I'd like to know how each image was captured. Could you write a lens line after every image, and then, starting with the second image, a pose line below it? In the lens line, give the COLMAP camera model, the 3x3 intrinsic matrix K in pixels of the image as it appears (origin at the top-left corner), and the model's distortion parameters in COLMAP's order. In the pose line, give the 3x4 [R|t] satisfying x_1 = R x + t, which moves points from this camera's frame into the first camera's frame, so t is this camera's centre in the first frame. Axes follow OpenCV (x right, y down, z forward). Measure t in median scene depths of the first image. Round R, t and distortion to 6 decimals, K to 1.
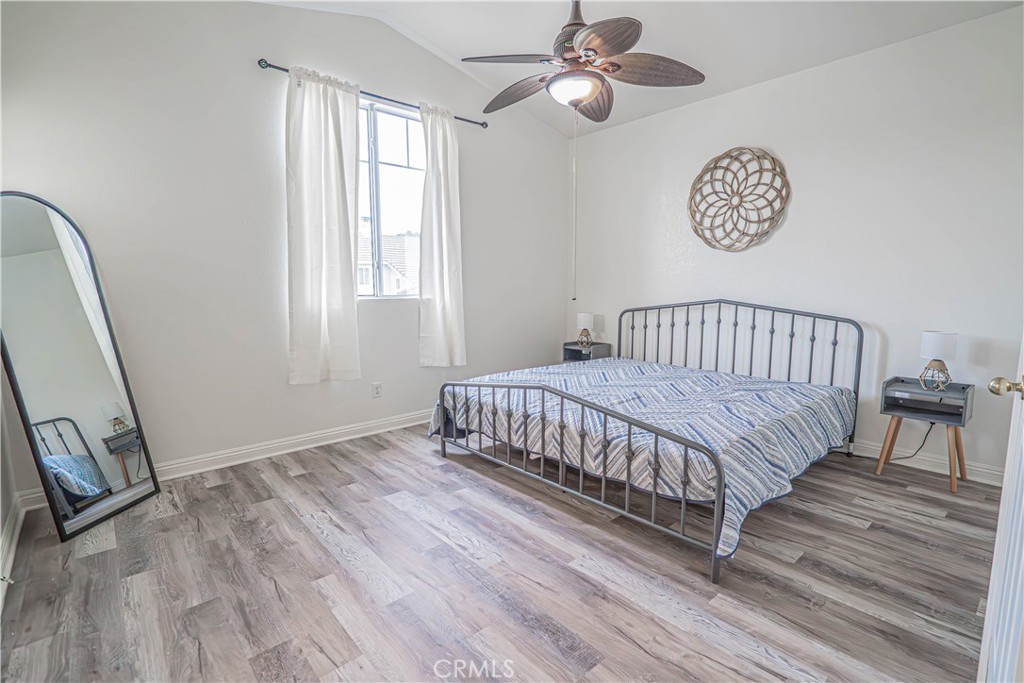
lens RADIAL K [[459.8, 0, 518.3], [0, 459.8, 340.8], [0, 0, 1]] dist [-0.004072, 0.002586]
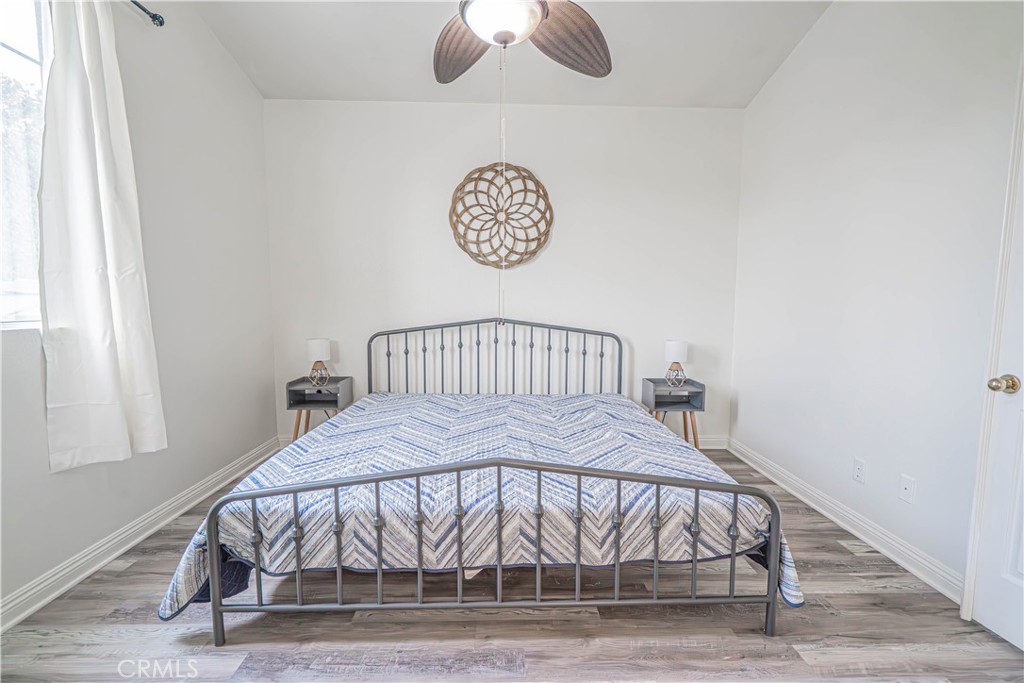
lens RADIAL K [[459.8, 0, 509.8], [0, 459.8, 345.8], [0, 0, 1]] dist [-0.004072, 0.002586]
pose [[0.665139, -0.063680, 0.743999, -0.269687], [0.082197, 0.996546, 0.011811, -0.044823], [-0.742182, 0.053298, 0.668076, 0.369703]]
